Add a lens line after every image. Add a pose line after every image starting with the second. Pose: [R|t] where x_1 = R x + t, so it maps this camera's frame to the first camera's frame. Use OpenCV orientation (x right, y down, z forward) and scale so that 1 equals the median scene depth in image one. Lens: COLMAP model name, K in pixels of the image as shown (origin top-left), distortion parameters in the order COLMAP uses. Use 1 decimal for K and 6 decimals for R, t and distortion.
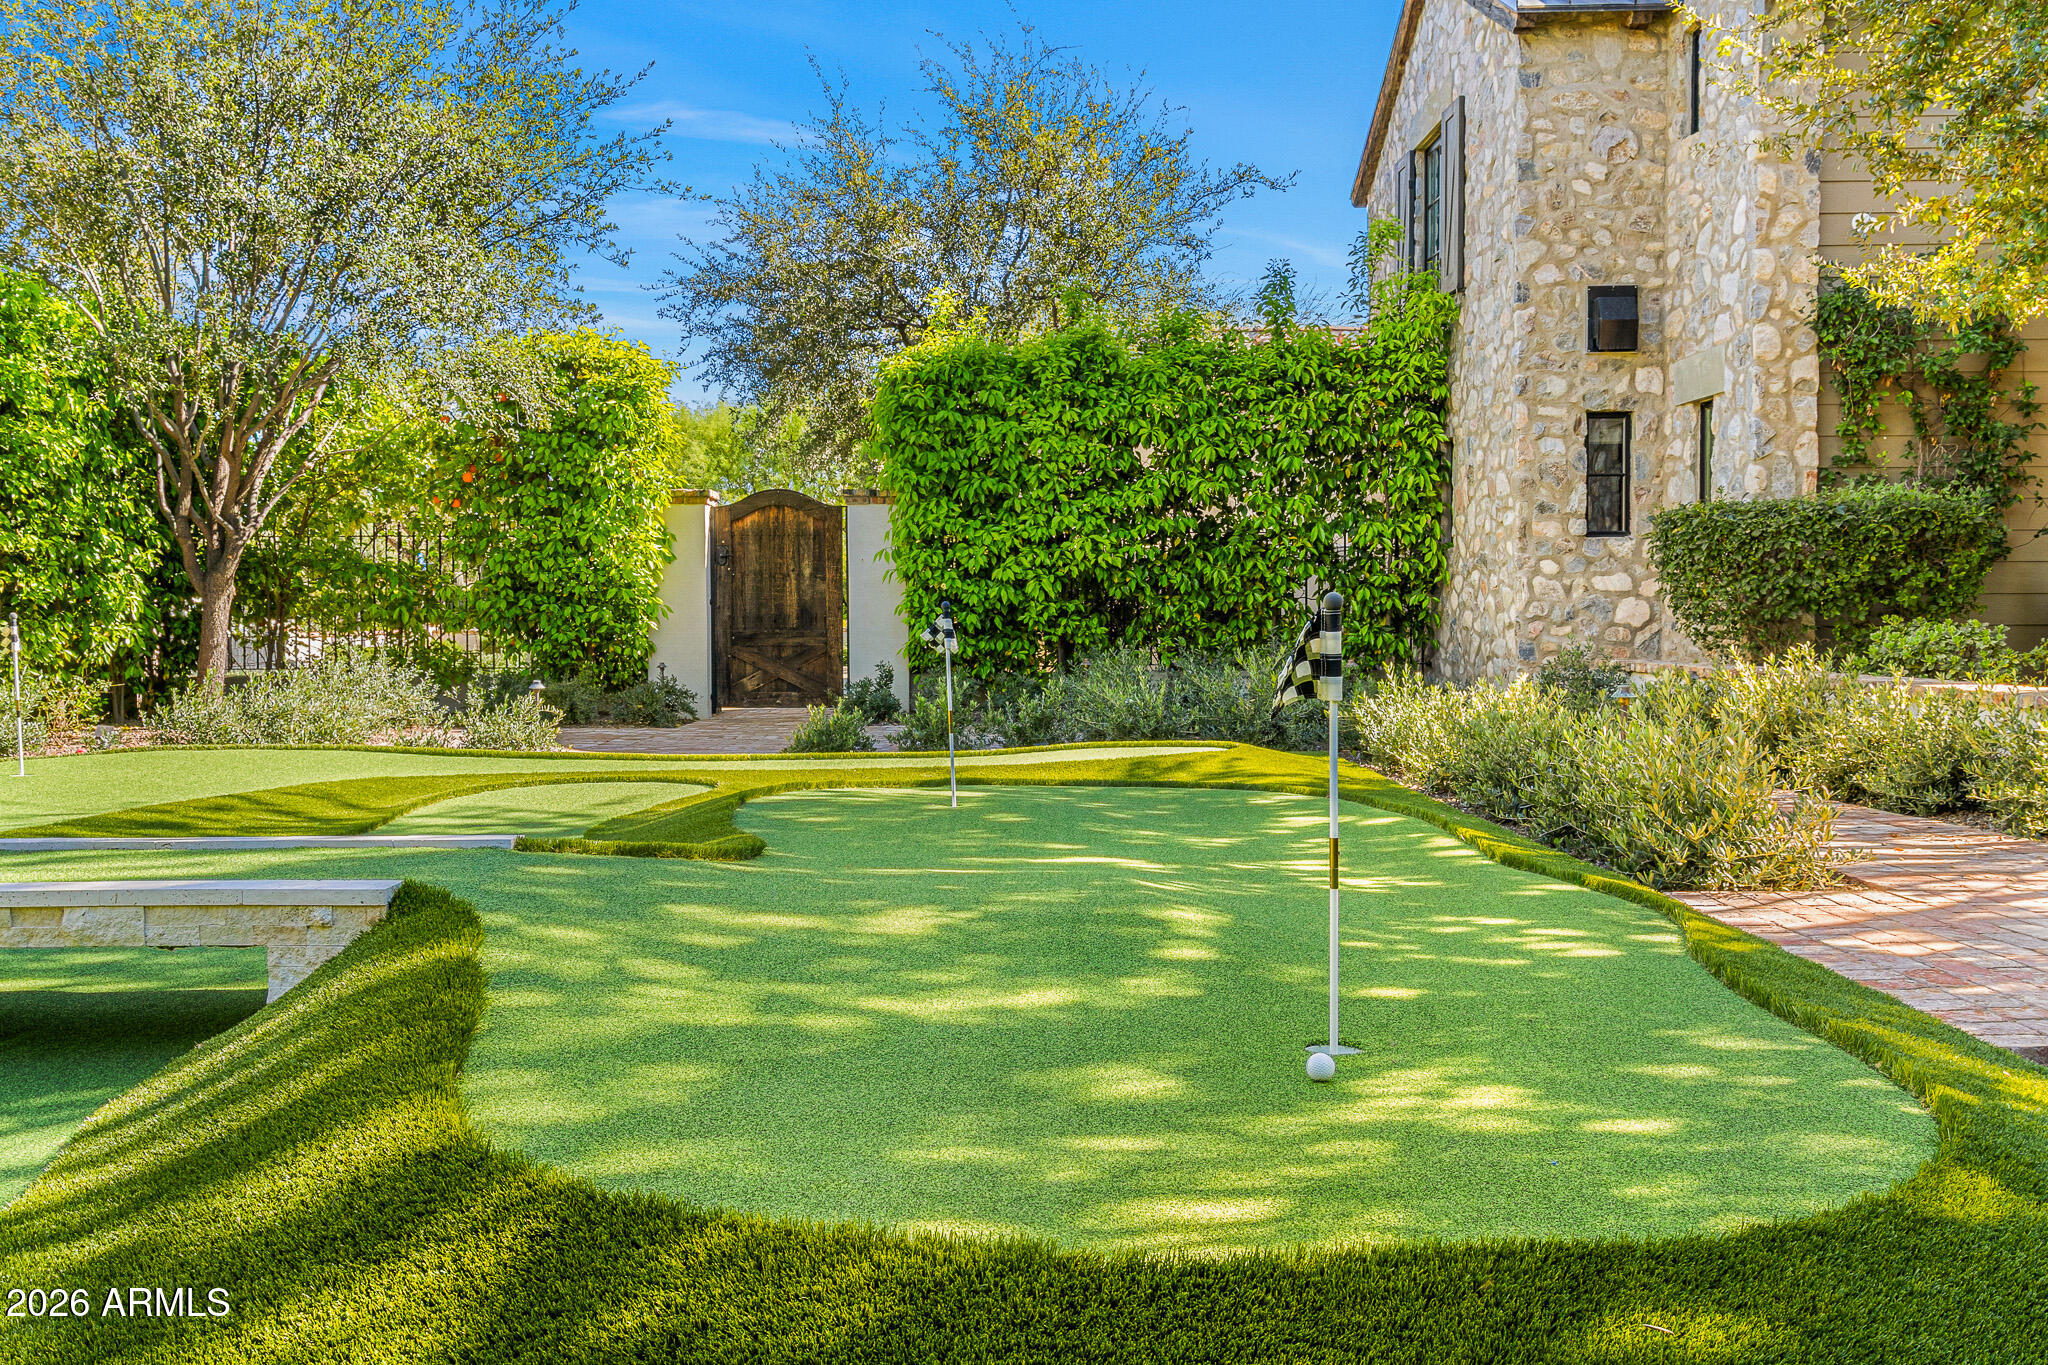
lens RADIAL K [[1962.4, 0, 1025.8], [0, 1962.4, 683.9], [0, 0, 1]] dist [0.005669, 0.000000]
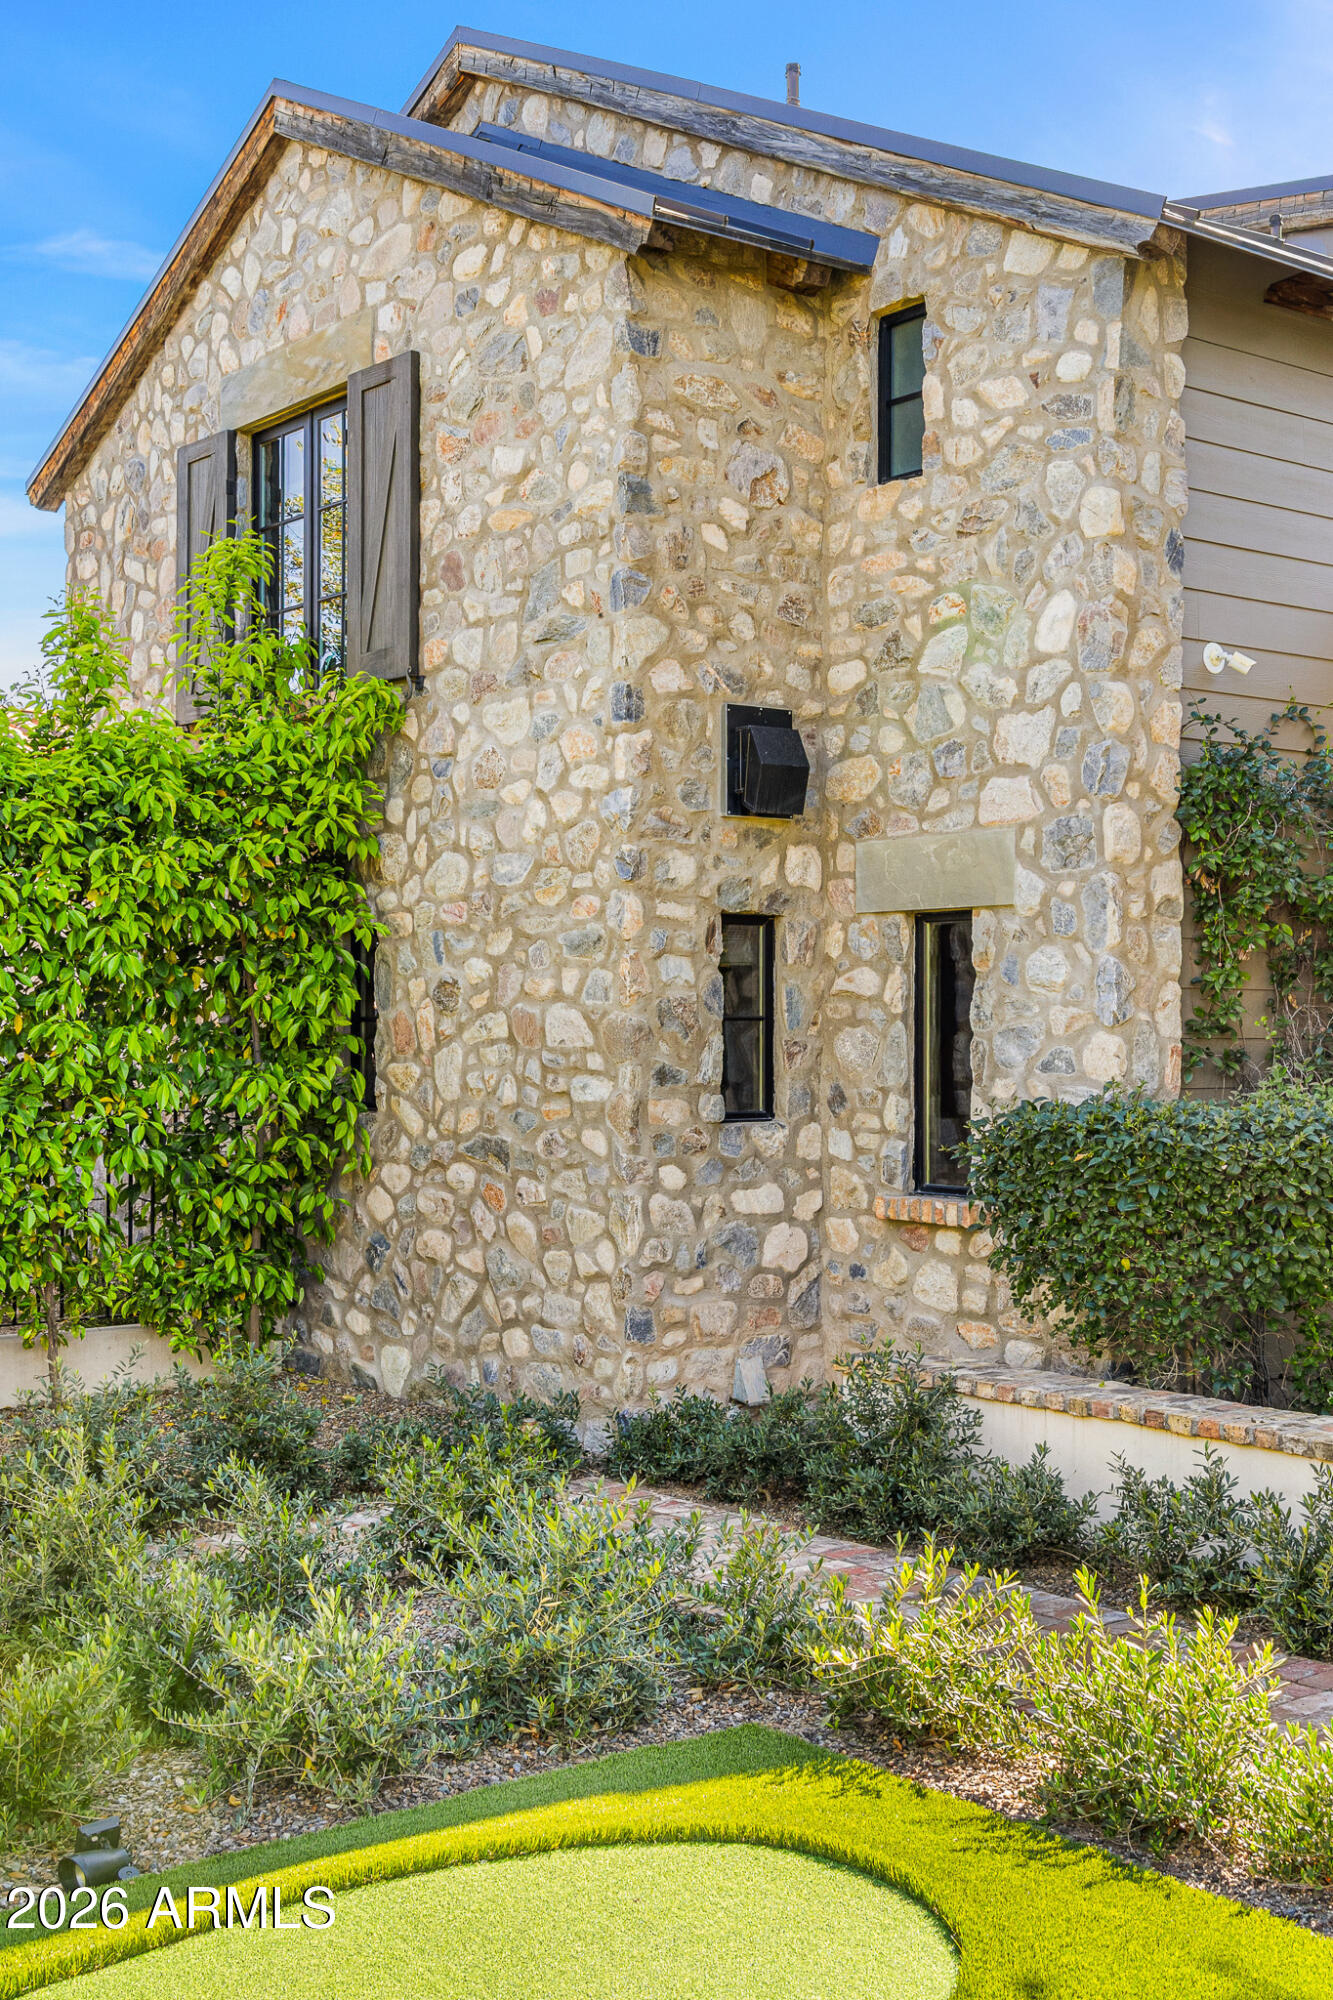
lens RADIAL K [[2187.9, 0, 667.0], [0, 2187.9, 993.1], [0, 0, 1]] dist [0.026550, 0.000000]
pose [[0.777679, 0.012678, 0.628534, -0.142992], [0.016380, 0.999049, -0.040418, -0.088319], [-0.628448, 0.041727, 0.776731, 0.498695]]
